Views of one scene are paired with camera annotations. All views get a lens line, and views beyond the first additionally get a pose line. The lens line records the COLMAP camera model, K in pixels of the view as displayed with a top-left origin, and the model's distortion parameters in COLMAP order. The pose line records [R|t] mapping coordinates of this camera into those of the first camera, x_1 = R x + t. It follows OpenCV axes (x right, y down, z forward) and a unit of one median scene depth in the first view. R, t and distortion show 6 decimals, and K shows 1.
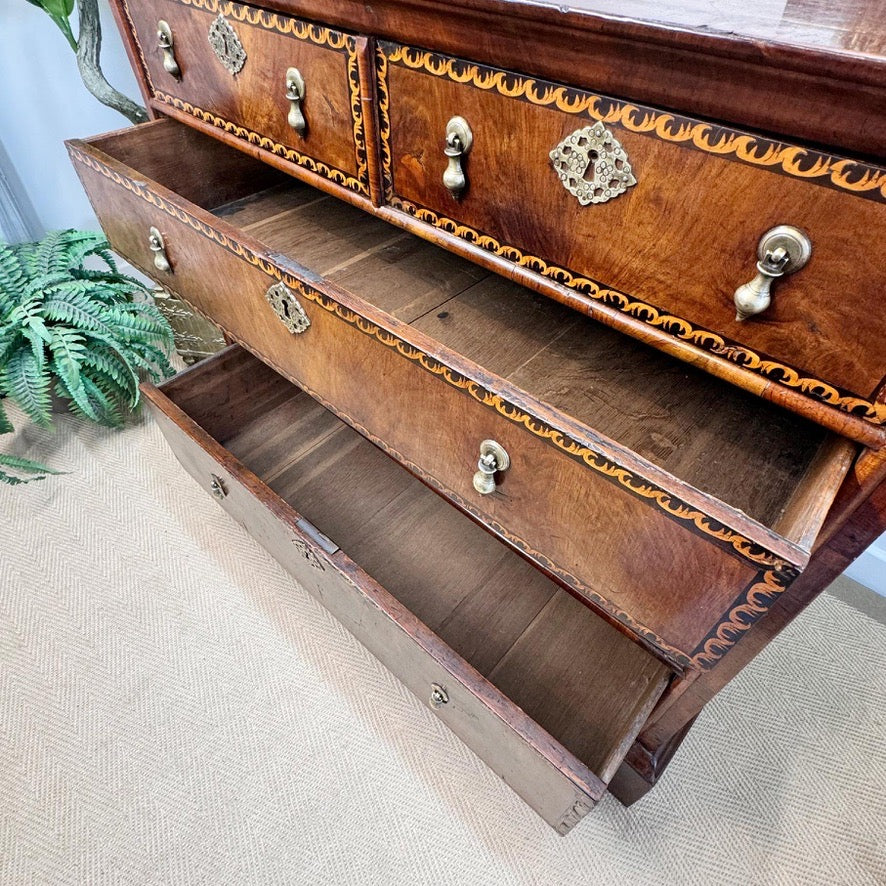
lens RADIAL K [[565.0, 0, 440.3], [0, 565.0, 428.1], [0, 0, 1]] dist [0.000629, 0.001362]
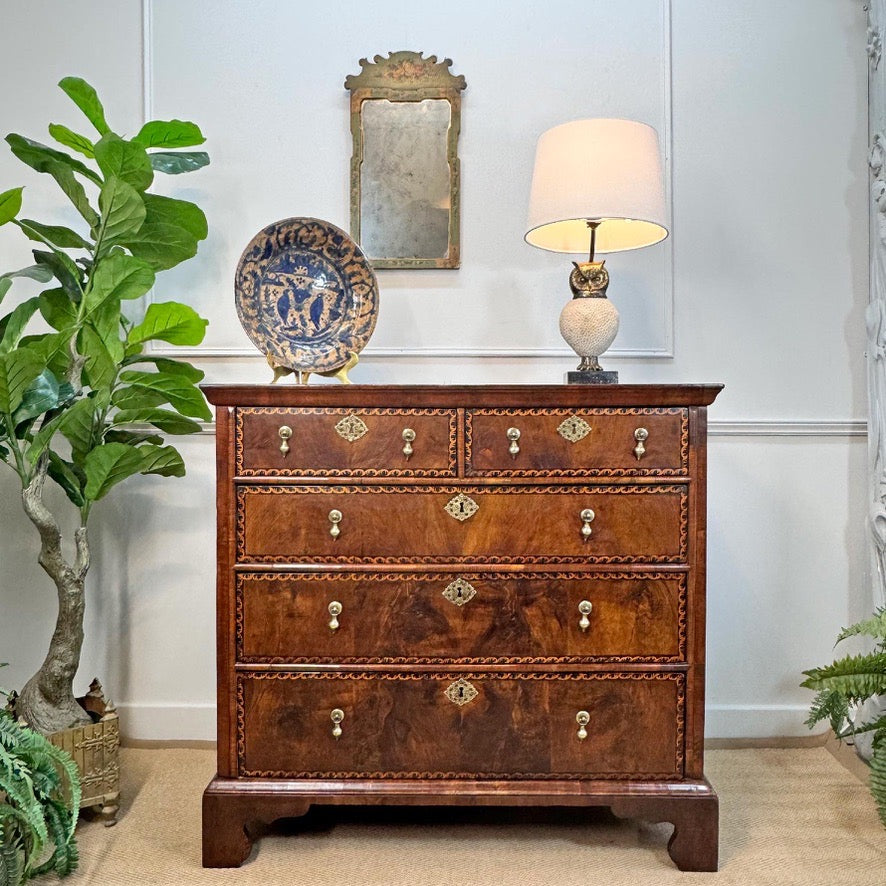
lens RADIAL K [[815.0, 0, 440.9], [0, 815.0, 435.4], [0, 0, 1]] dist [0.002930, -0.011546]
pose [[0.737081, -0.018163, 0.675560, -2.312768], [0.490506, 0.702024, -0.516300, 1.049640], [-0.464882, 0.711922, 0.526358, -0.663170]]
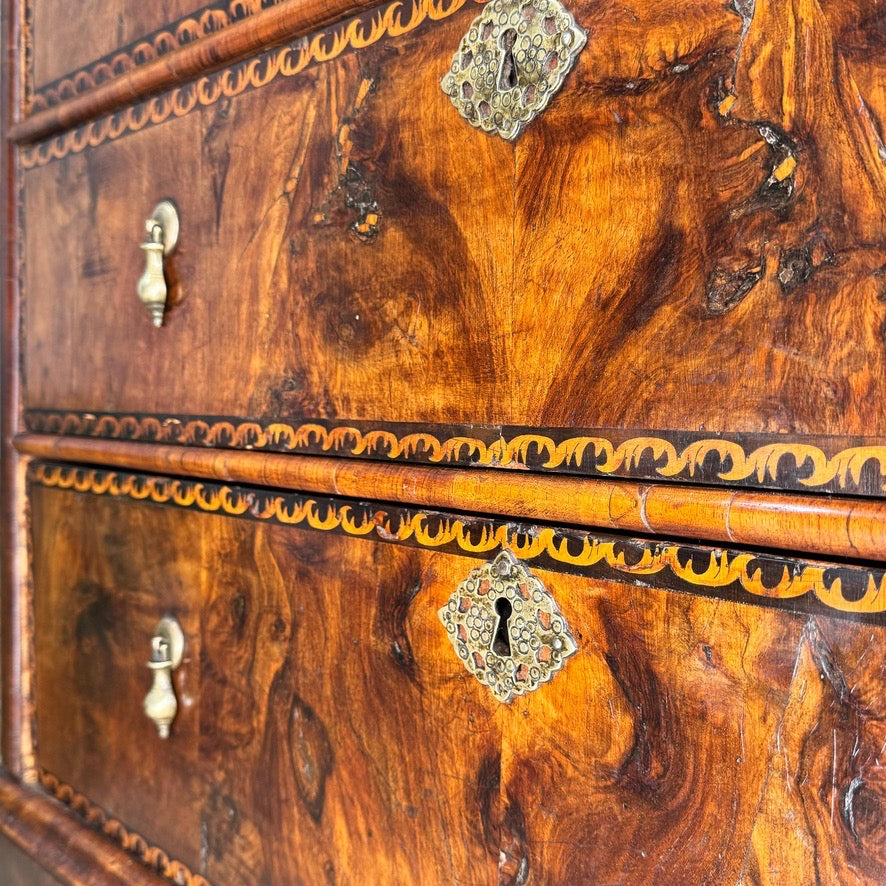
lens RADIAL K [[1074.5, 0, 443.9], [0, 1074.5, 451.8], [0, 0, 1]] dist [0.236896, -0.658382]
pose [[0.997055, 0.019146, -0.074262, -0.113059], [-0.065197, 0.721503, -0.689335, 0.588584], [0.040382, 0.692147, 0.720626, 1.050189]]
